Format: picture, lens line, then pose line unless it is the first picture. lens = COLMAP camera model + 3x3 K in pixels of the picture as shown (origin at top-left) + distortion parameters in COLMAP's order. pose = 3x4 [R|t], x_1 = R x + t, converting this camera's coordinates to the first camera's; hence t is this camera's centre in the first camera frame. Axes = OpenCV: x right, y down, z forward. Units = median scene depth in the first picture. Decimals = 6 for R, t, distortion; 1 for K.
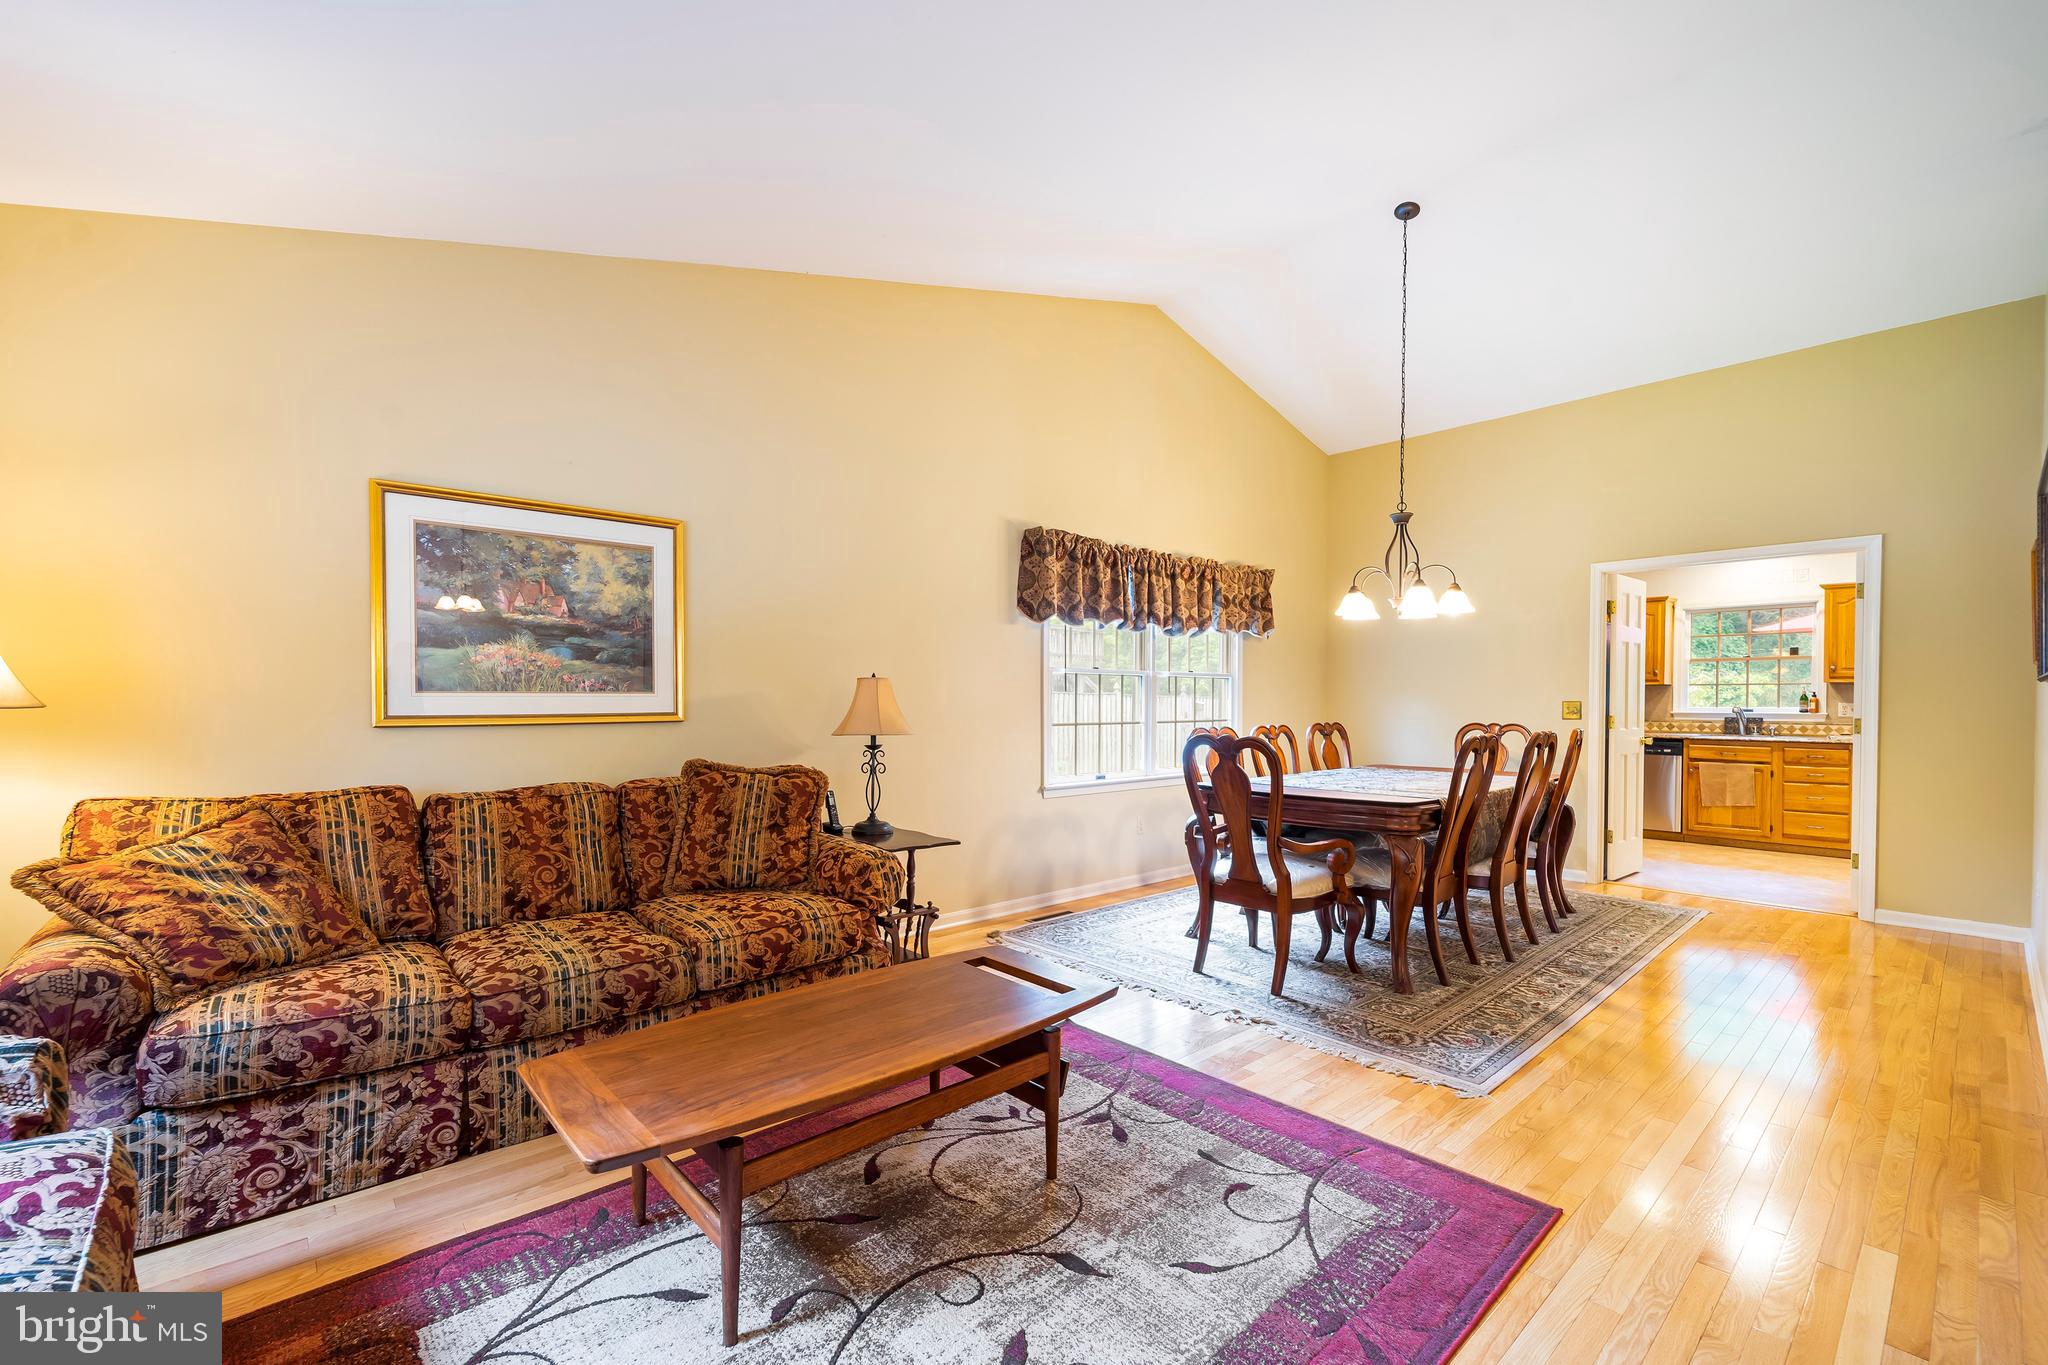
lens RADIAL K [[837.0, 0, 1047.6], [0, 837.0, 708.5], [0, 0, 1]] dist [0.002211, -0.001729]
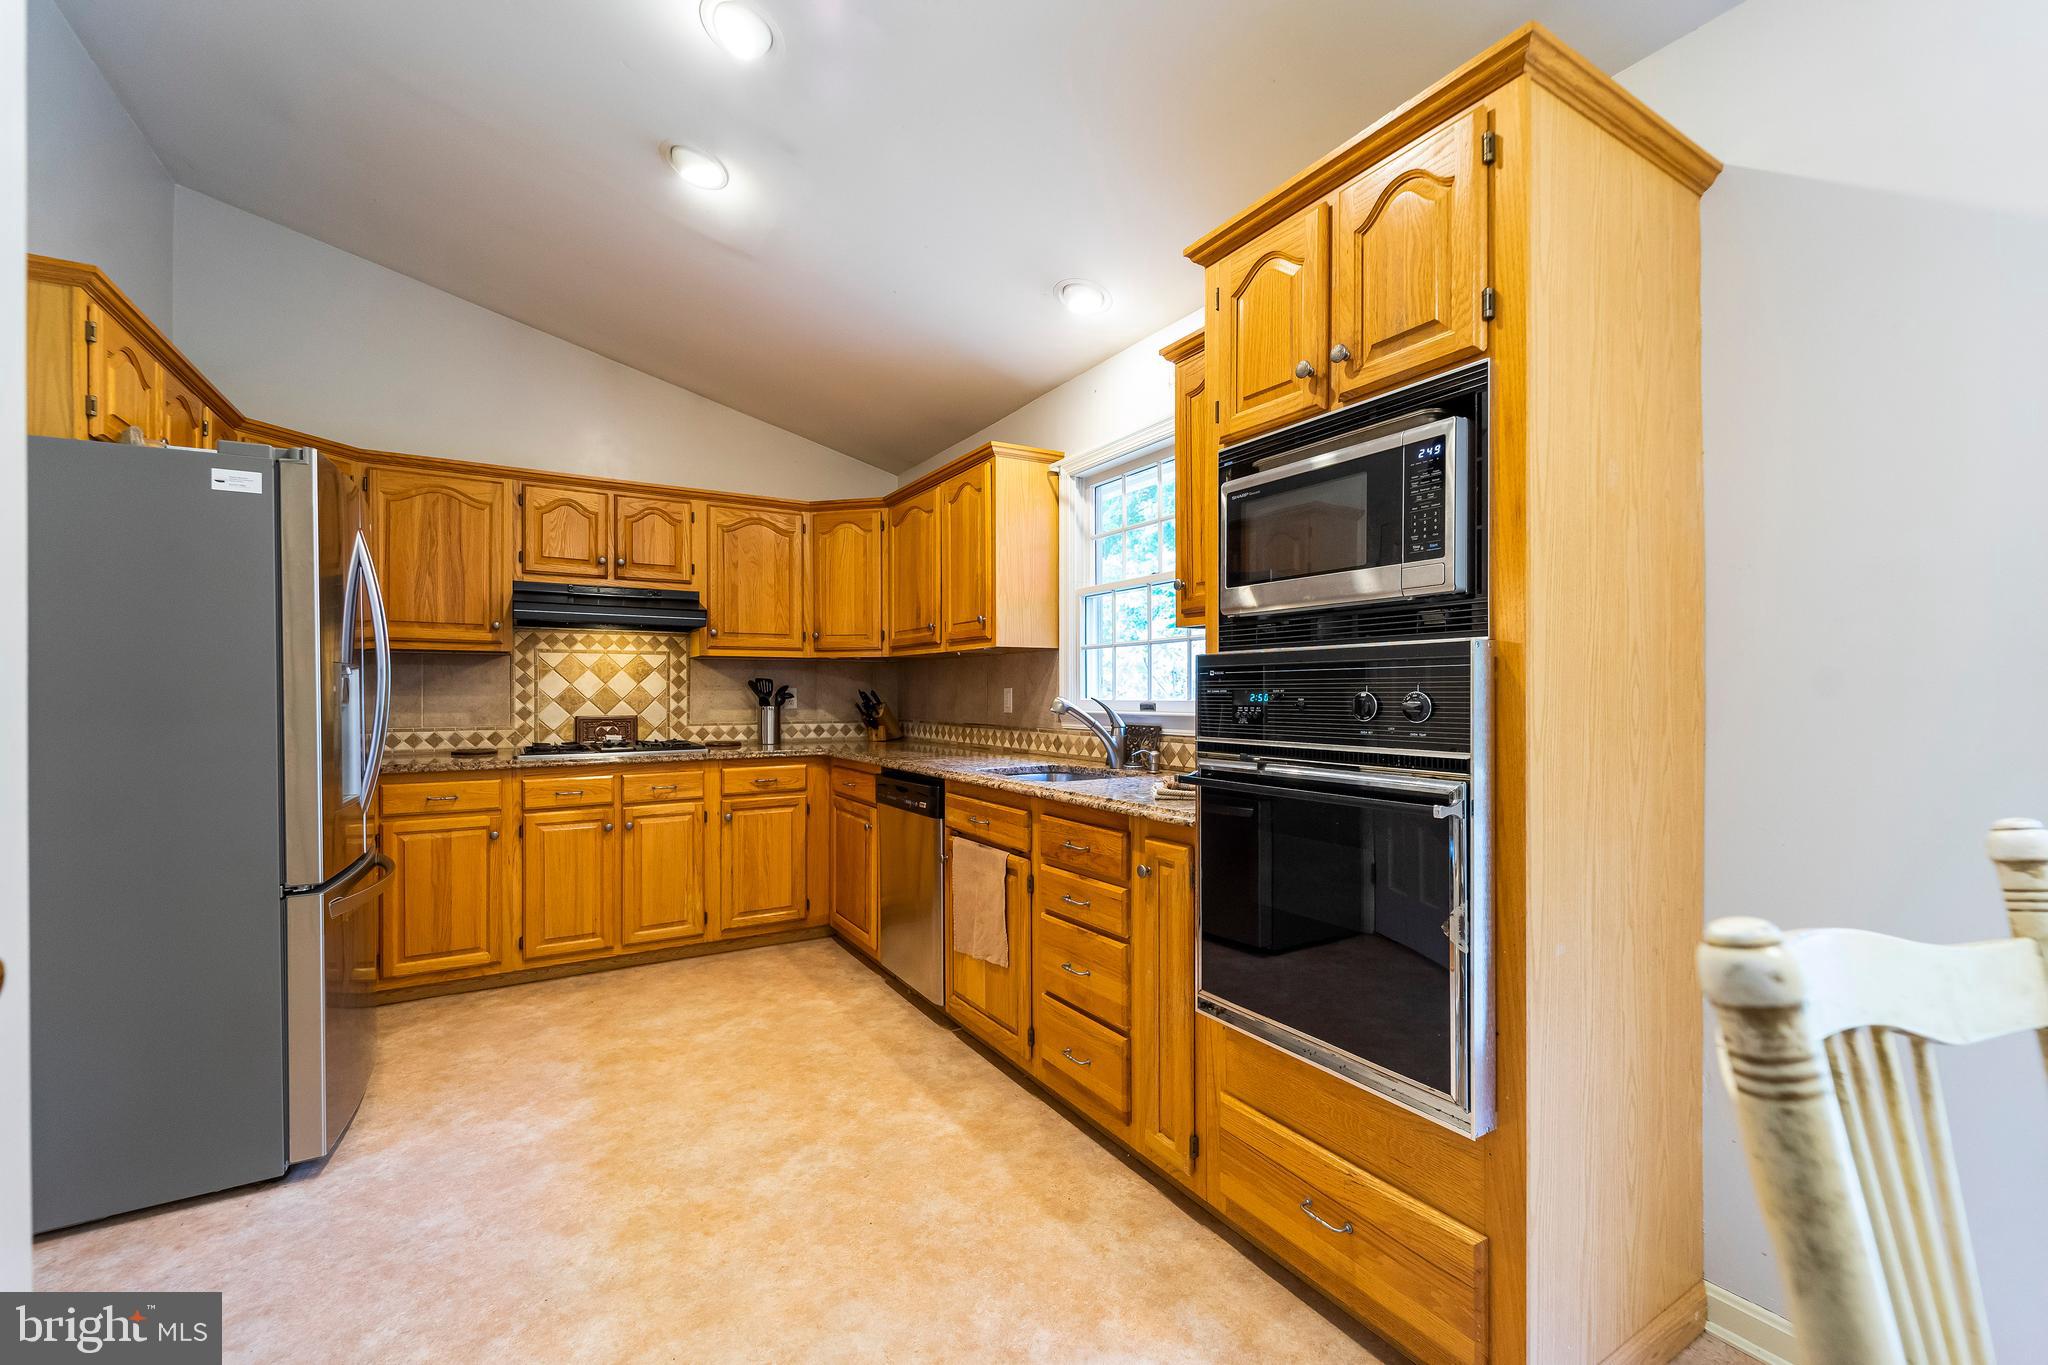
lens RADIAL K [[837.0, 0, 1026.5], [0, 837.0, 688.0], [0, 0, 1]] dist [0.002211, -0.001729]
pose [[0.981878, -0.007027, -0.189385, 1.238128], [0.003790, 0.999841, -0.017451, -0.000403], [0.189478, 0.016417, 0.981748, 0.854083]]
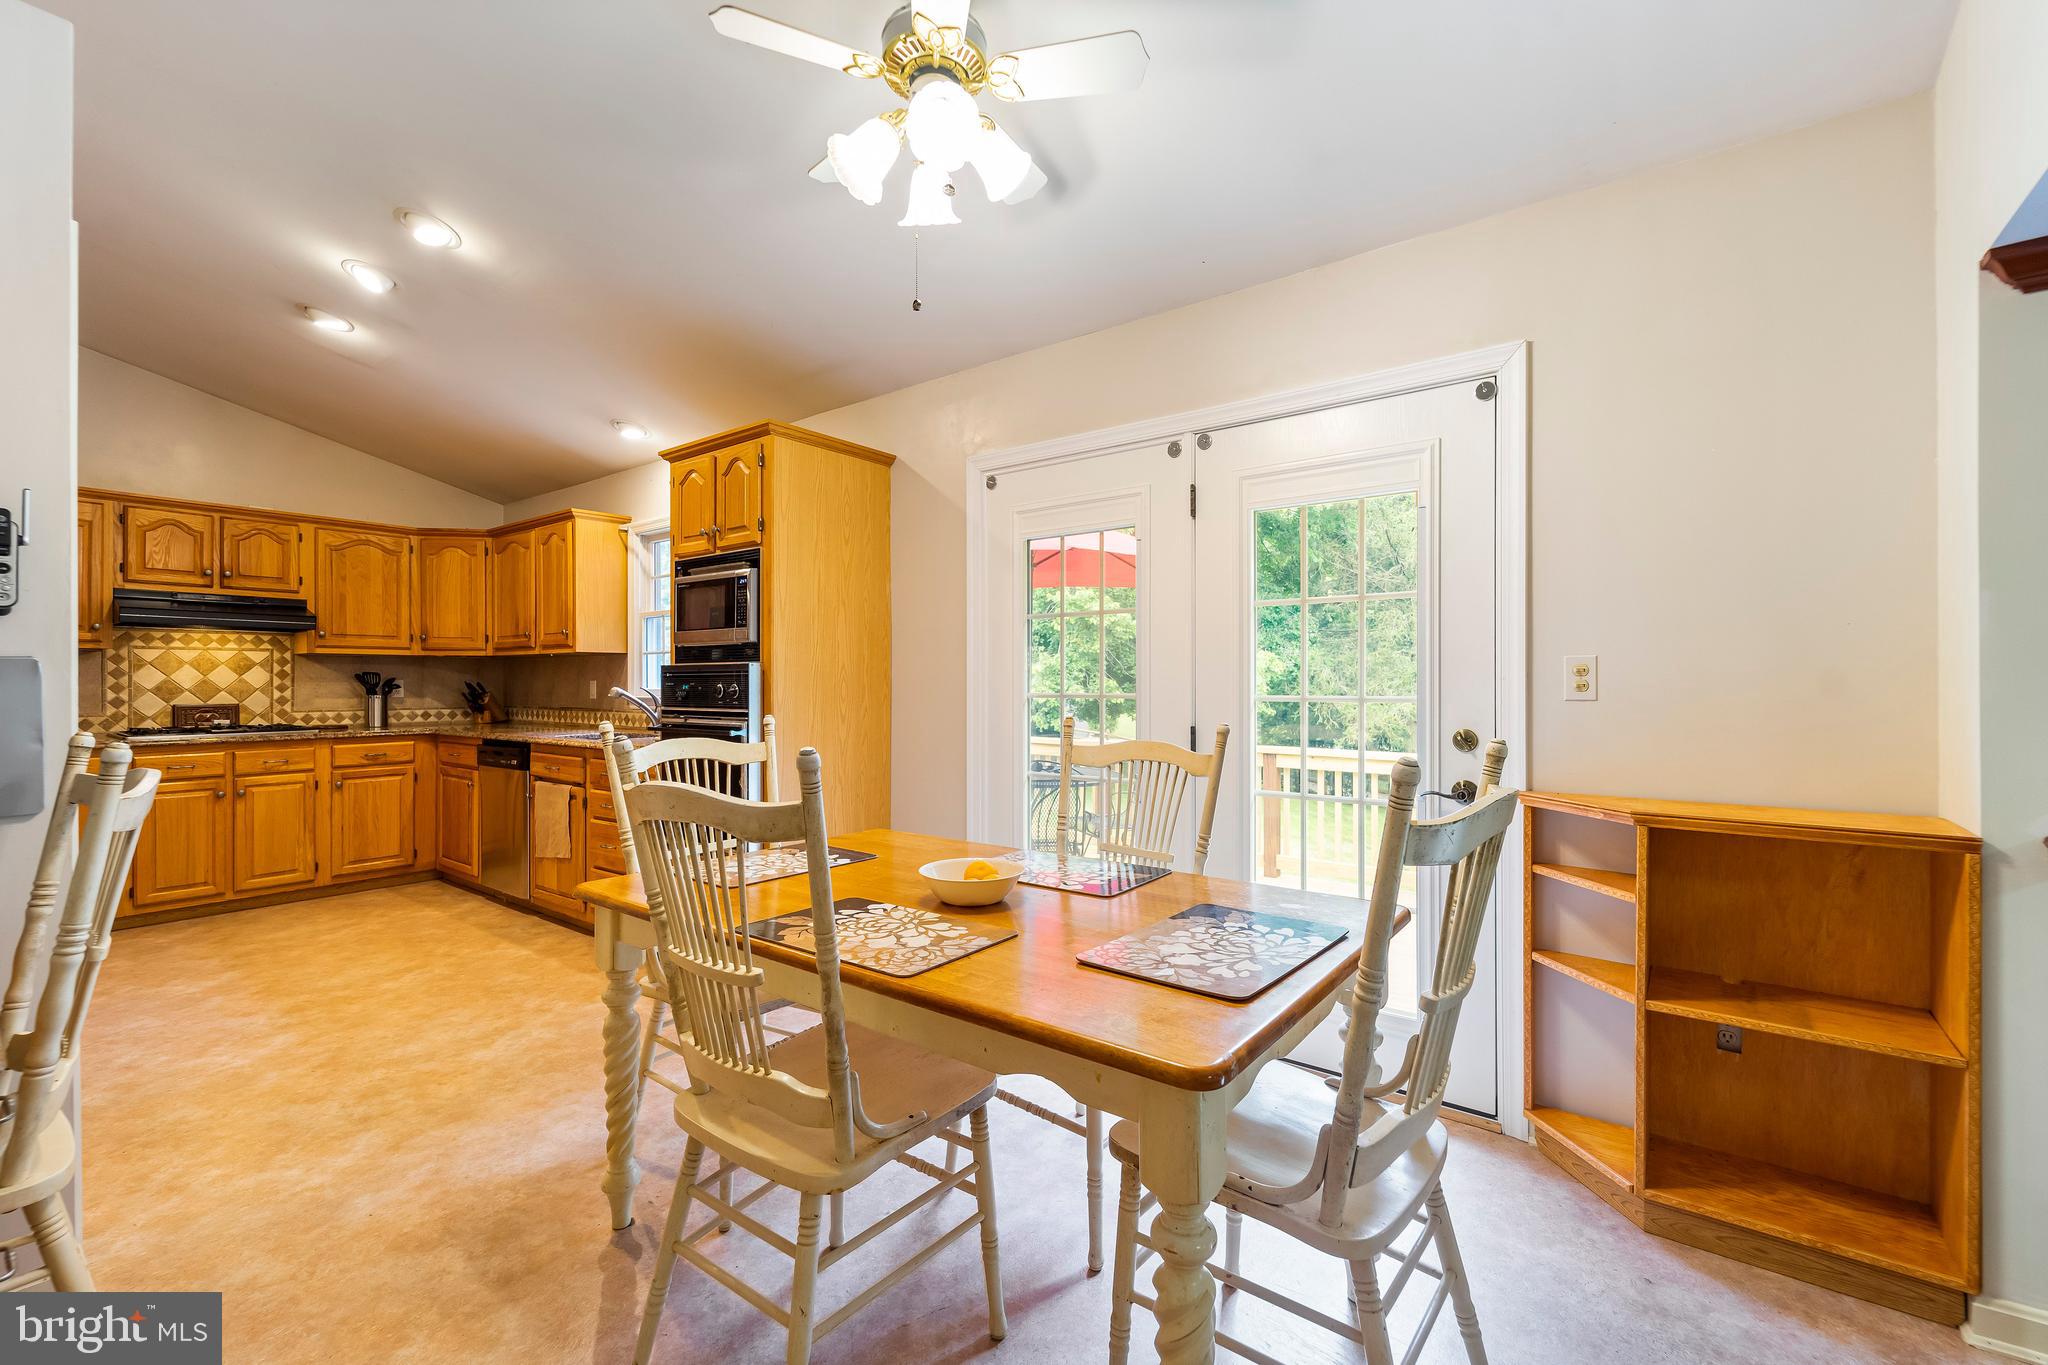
lens RADIAL K [[837.0, 0, 1025.0], [0, 837.0, 679.2], [0, 0, 1]] dist [0.002211, -0.001729]
pose [[0.981797, -0.005153, 0.189864, 1.402321], [0.007890, 0.999876, -0.013663, 0.002936], [-0.189770, 0.014912, 0.981715, 0.487784]]
